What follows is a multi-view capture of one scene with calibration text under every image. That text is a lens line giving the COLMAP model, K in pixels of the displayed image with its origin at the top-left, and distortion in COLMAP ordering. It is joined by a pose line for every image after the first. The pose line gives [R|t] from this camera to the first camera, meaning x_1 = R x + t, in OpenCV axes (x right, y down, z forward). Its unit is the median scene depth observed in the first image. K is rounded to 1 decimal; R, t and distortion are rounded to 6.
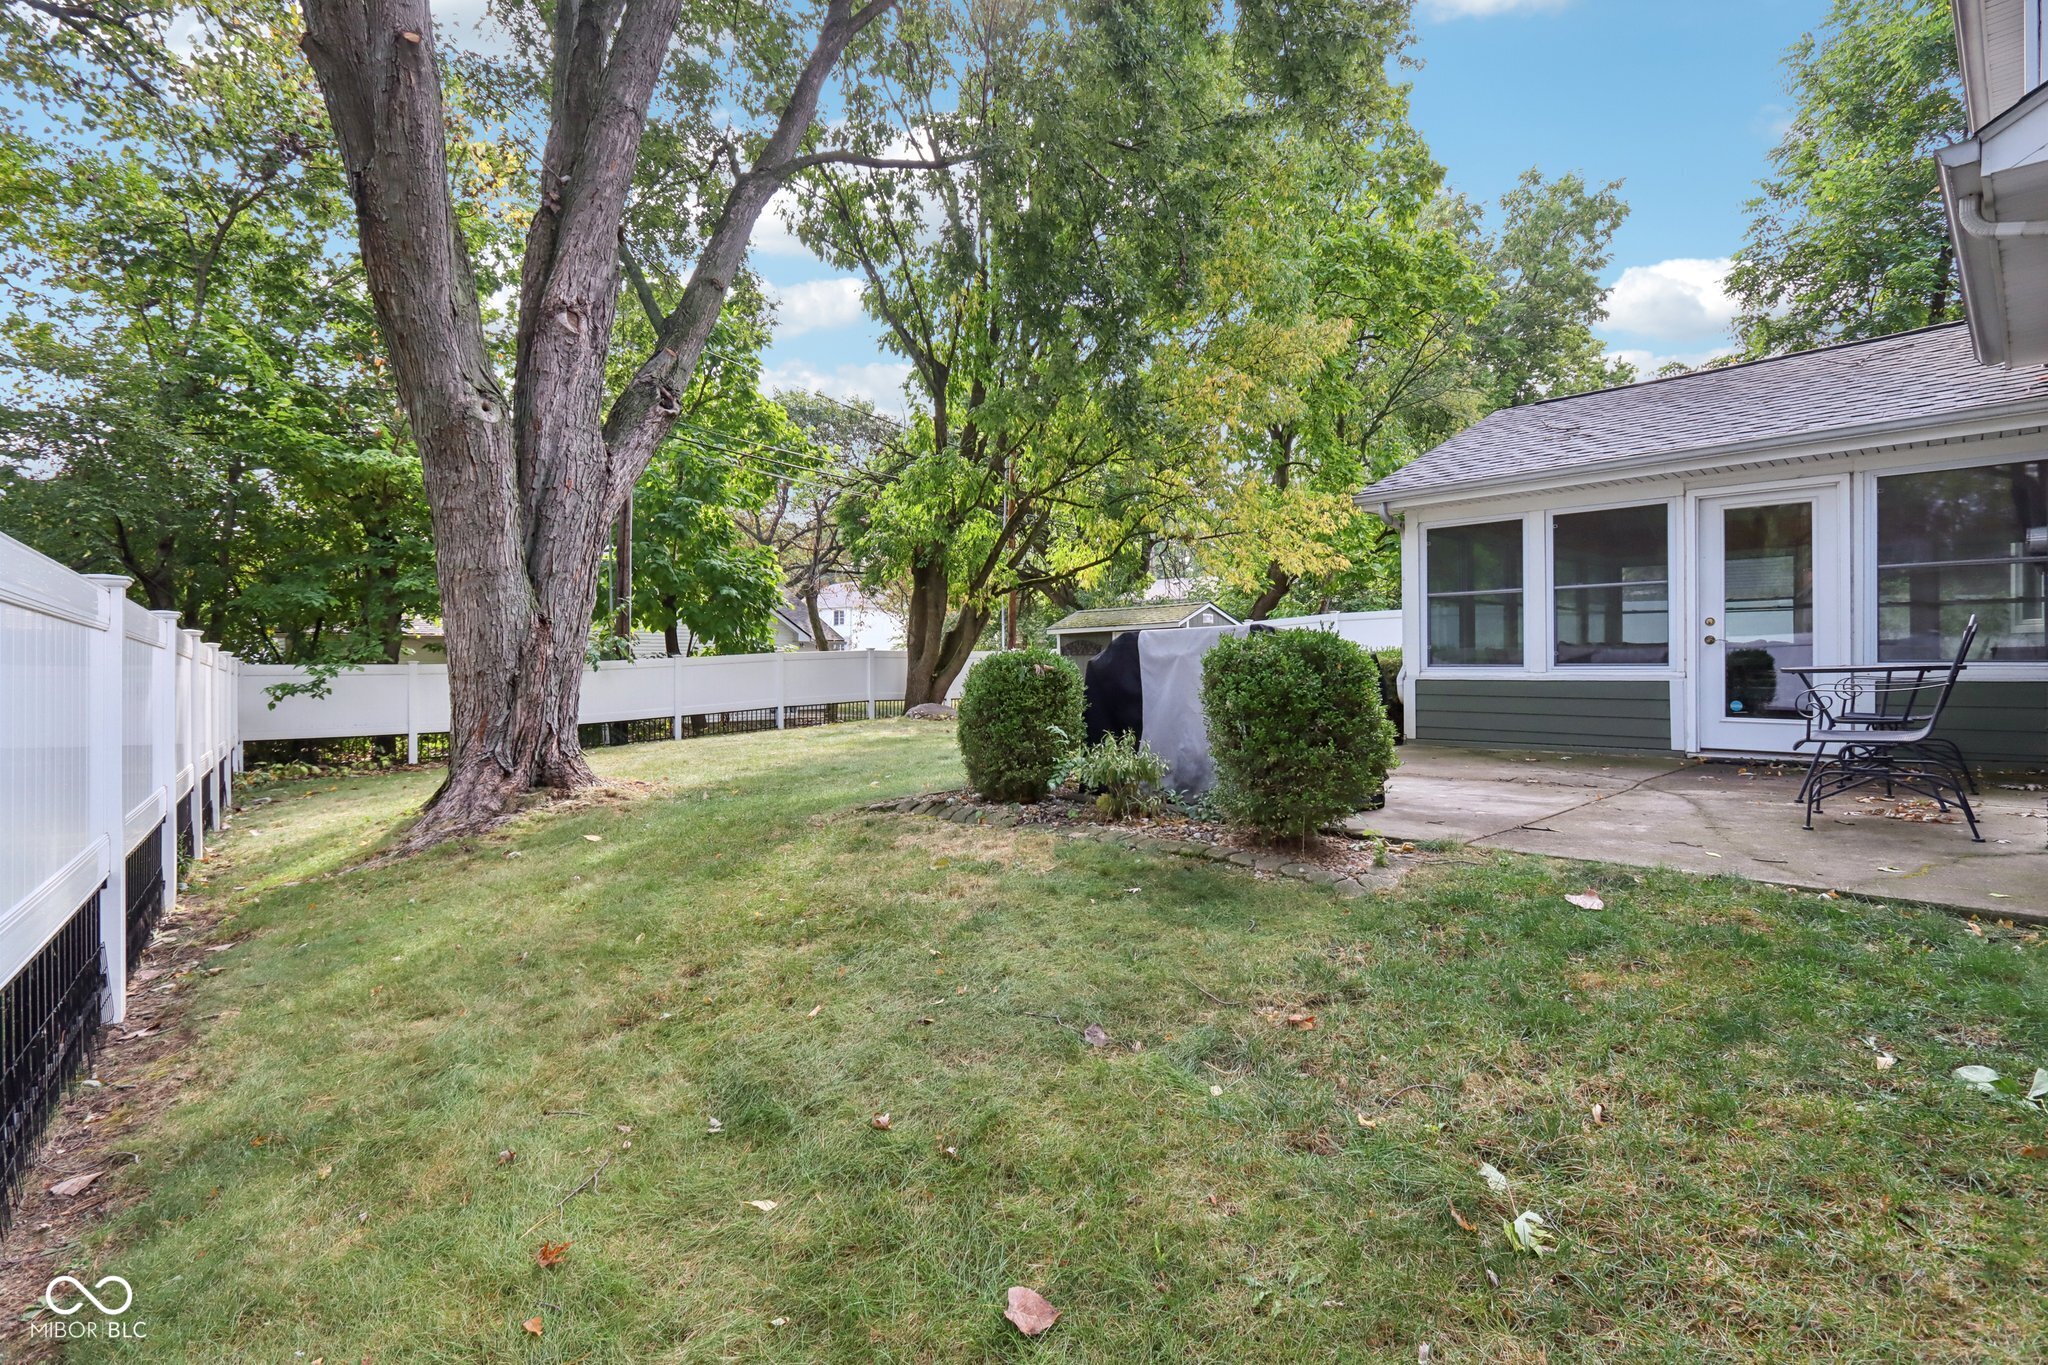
lens RADIAL K [[939.4, 0, 1021.6], [0, 939.4, 686.4], [0, 0, 1]] dist [-0.000453, 0.000529]
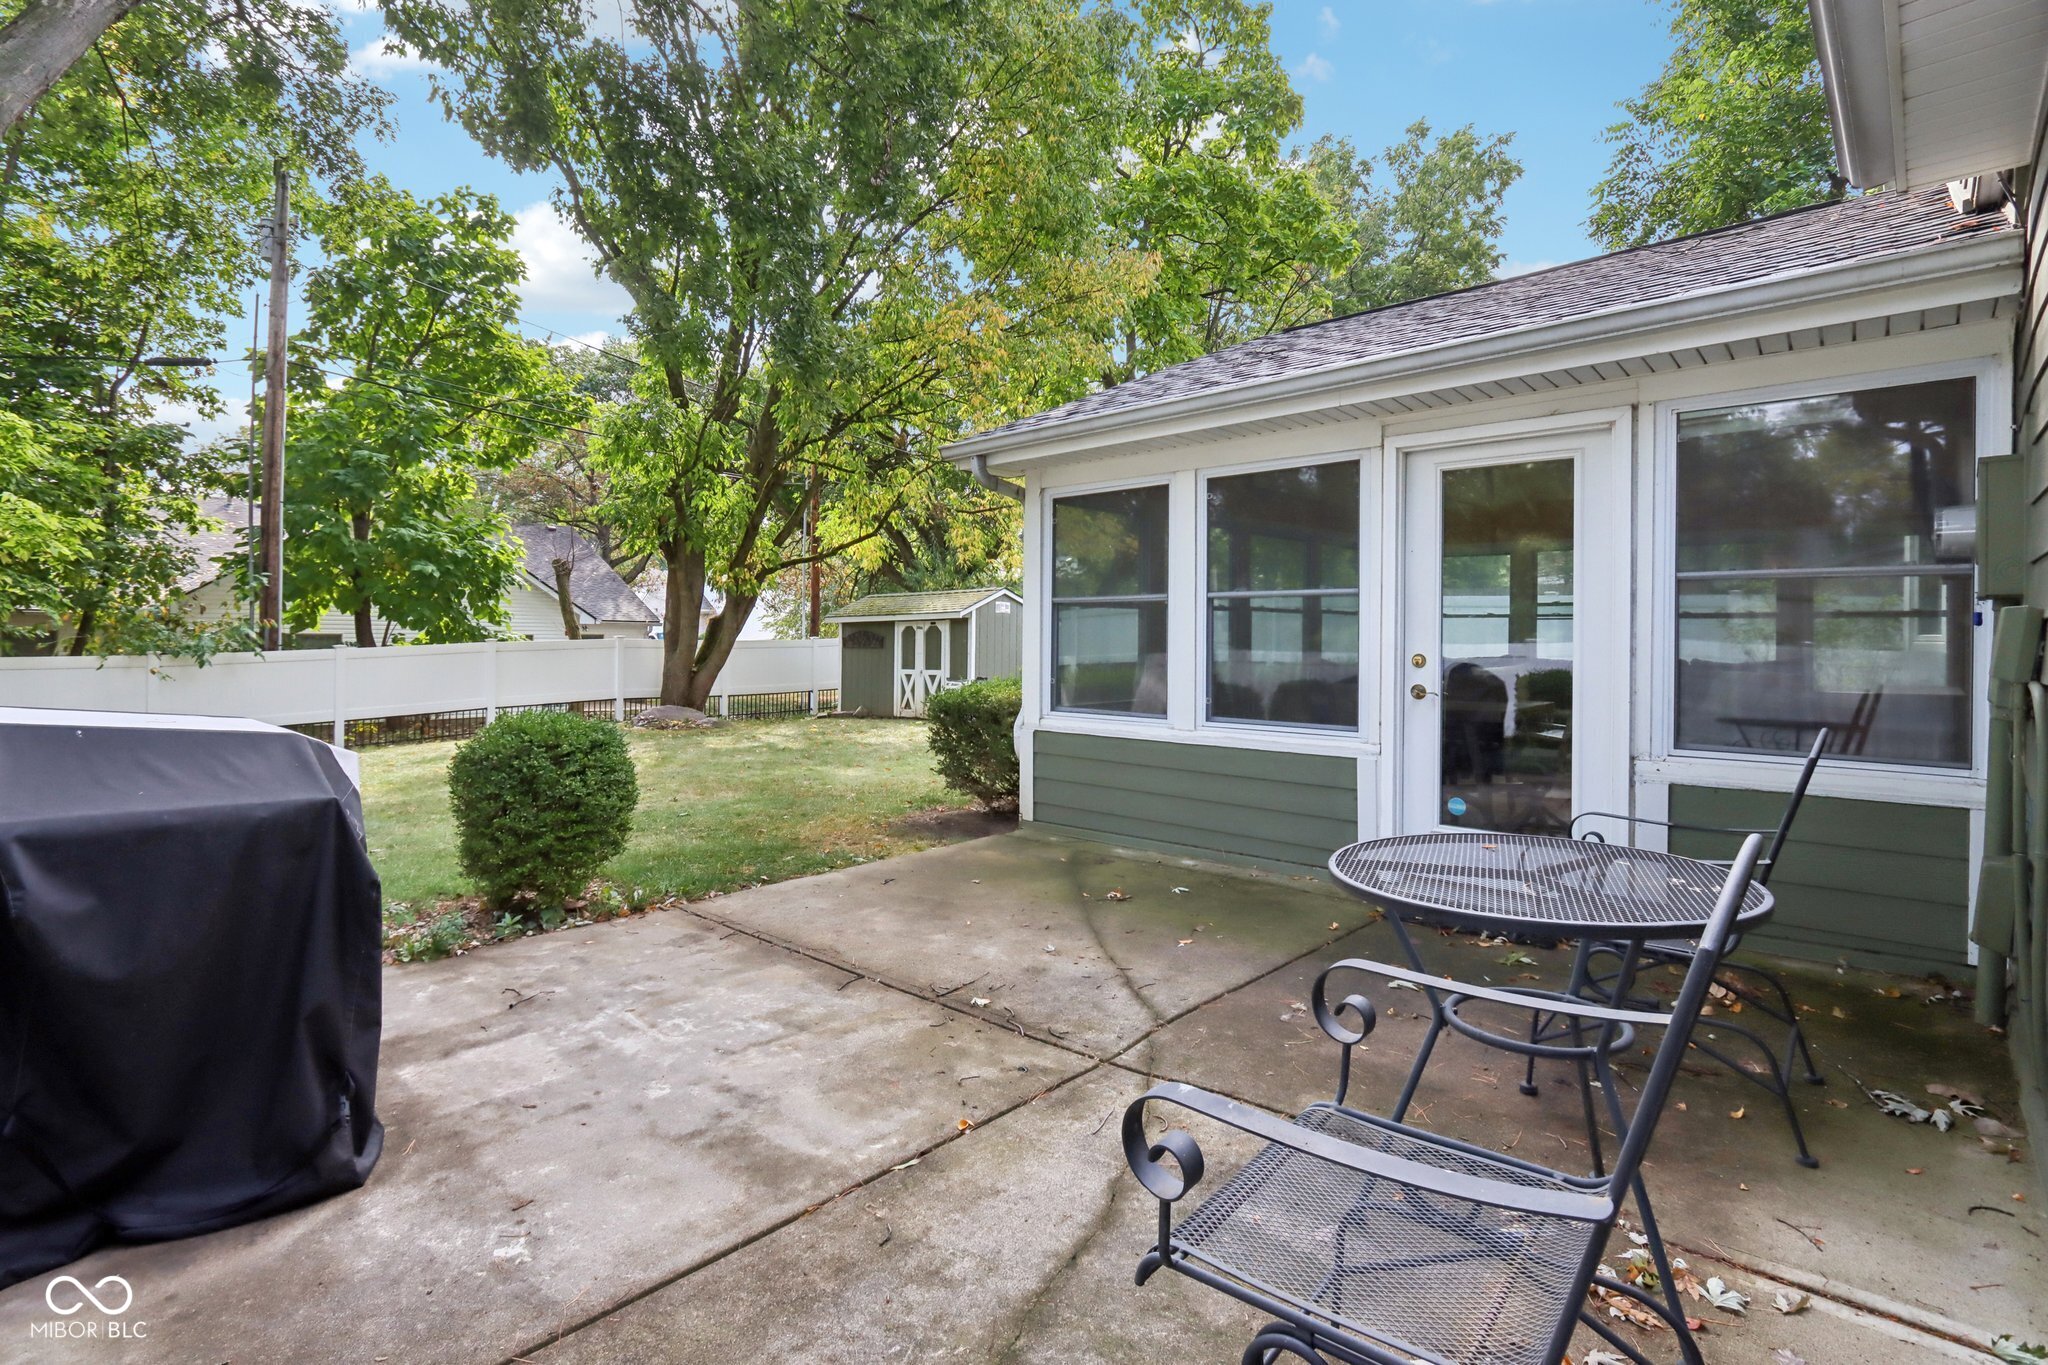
lens RADIAL K [[945.1, 0, 1015.1], [0, 945.1, 659.0], [0, 0, 1]] dist [-0.000813, -0.000209]
pose [[0.998439, 0.009493, 0.055048, 0.159001], [-0.009345, 0.999952, -0.002947, -0.023301], [-0.055074, 0.002427, 0.998479, 0.150087]]
